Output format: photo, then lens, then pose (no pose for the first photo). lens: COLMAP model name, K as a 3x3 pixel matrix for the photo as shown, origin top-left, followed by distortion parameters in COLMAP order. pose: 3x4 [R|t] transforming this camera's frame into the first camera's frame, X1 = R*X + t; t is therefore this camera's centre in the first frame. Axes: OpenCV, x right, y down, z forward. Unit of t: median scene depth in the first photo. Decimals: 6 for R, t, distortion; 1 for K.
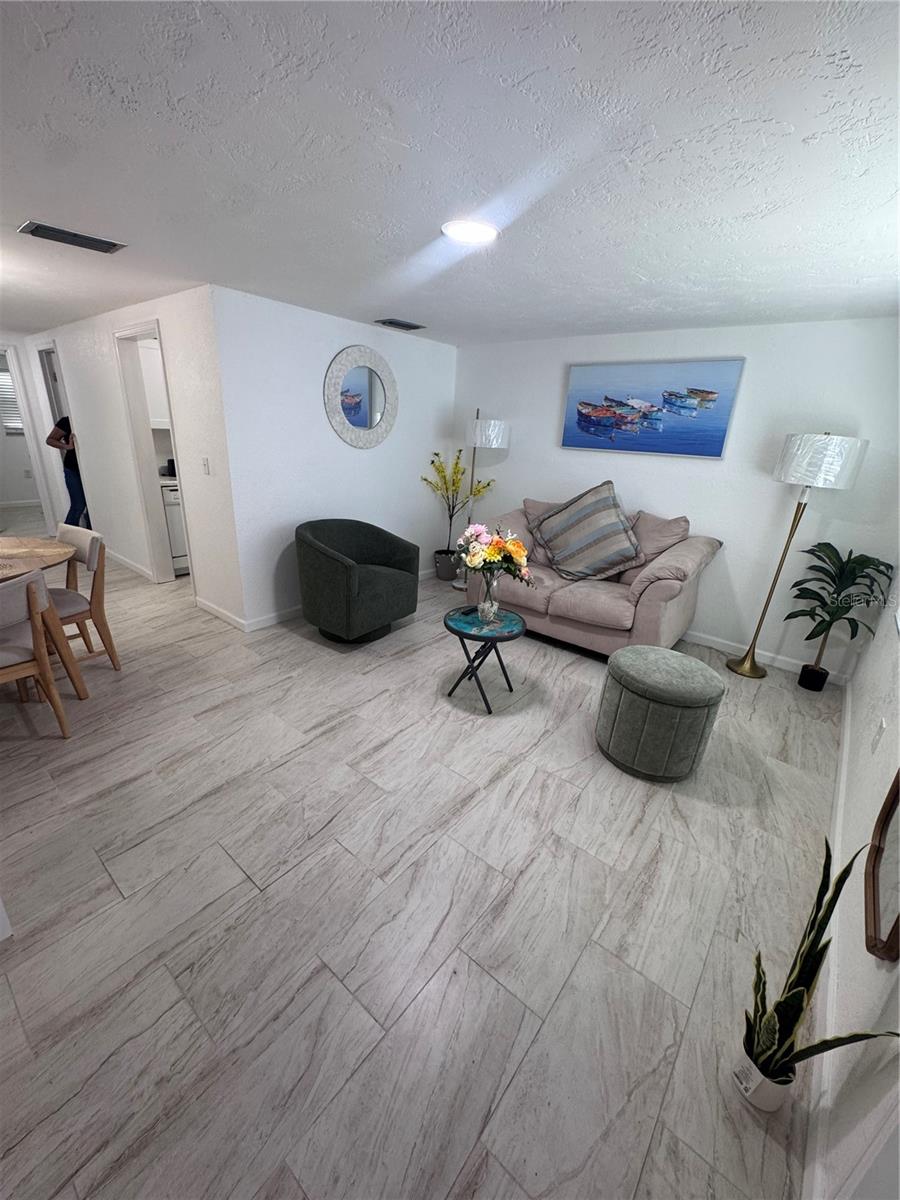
lens RADIAL K [[479.1, 0, 449.2], [0, 479.1, 600.4], [0, 0, 1]] dist [-0.005958, 0.000336]
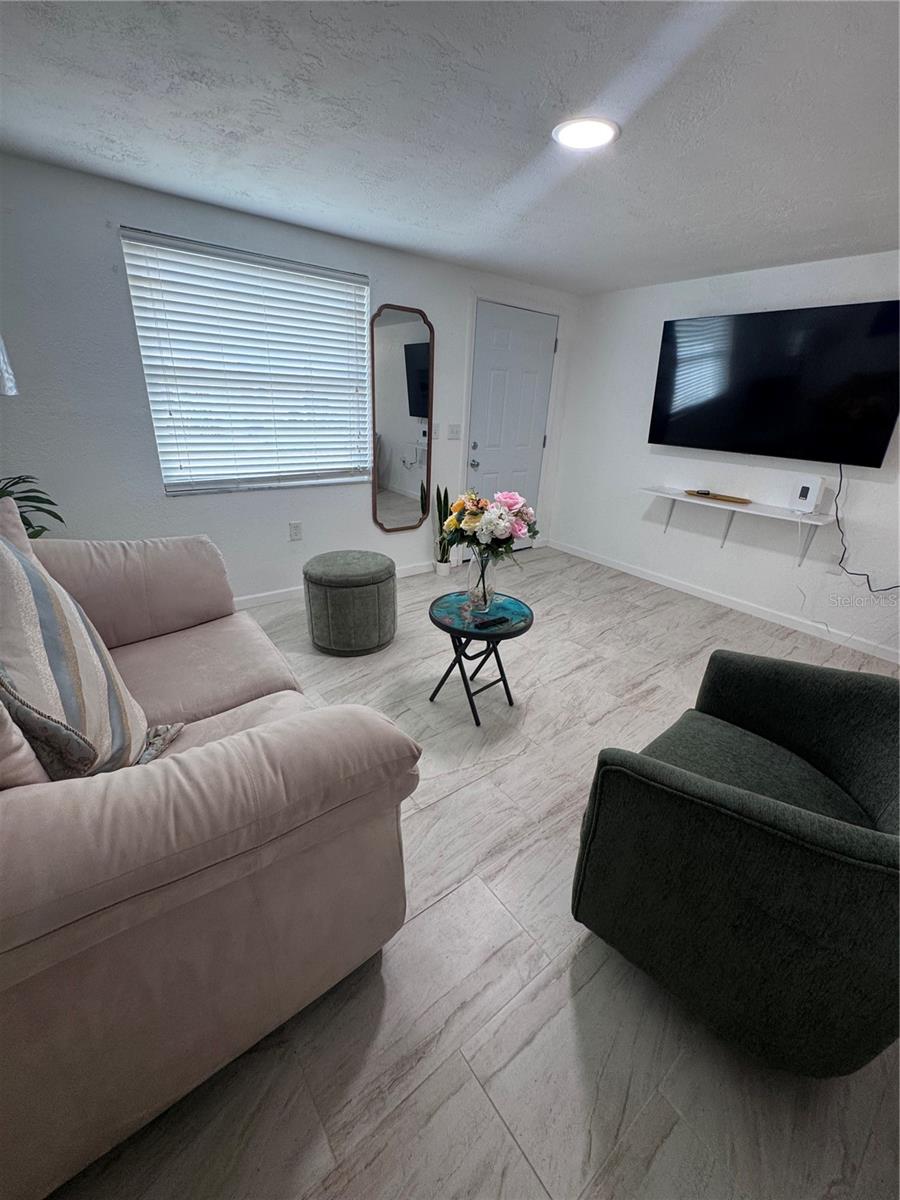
lens RADIAL K [[479.1, 0, 454.0], [0, 479.1, 597.4], [0, 0, 1]] dist [-0.005958, 0.000336]
pose [[-0.970271, -0.172518, 0.169740, -0.009346], [-0.013514, 0.738872, 0.673711, -0.387436], [-0.241643, 0.651388, -0.719237, 1.199296]]
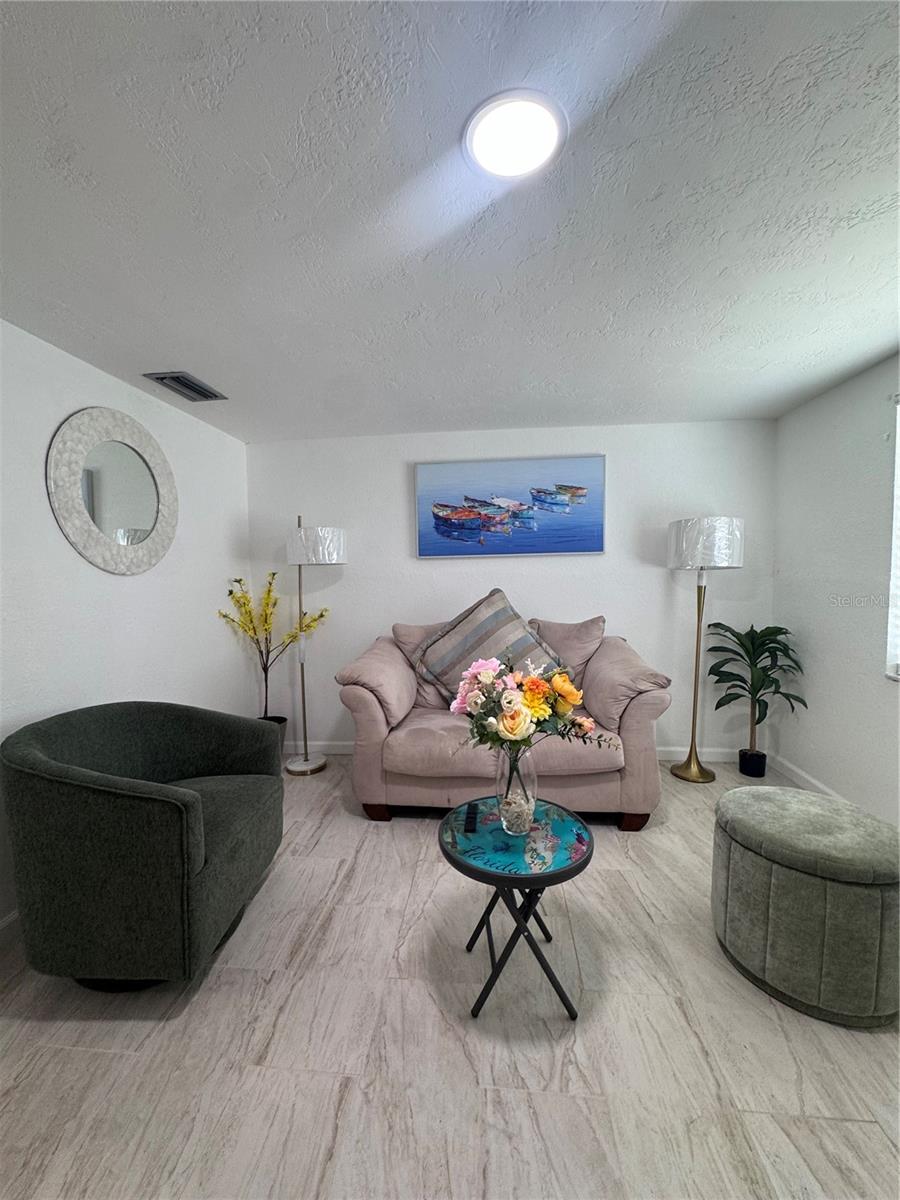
lens RADIAL K [[479.1, 0, 448.6], [0, 479.1, 600.6], [0, 0, 1]] dist [-0.005958, 0.000336]
pose [[0.830155, -0.096773, 0.549069, -0.198699], [0.245009, 0.947953, -0.203362, -0.087001], [-0.500812, 0.303349, 0.810658, 0.397527]]
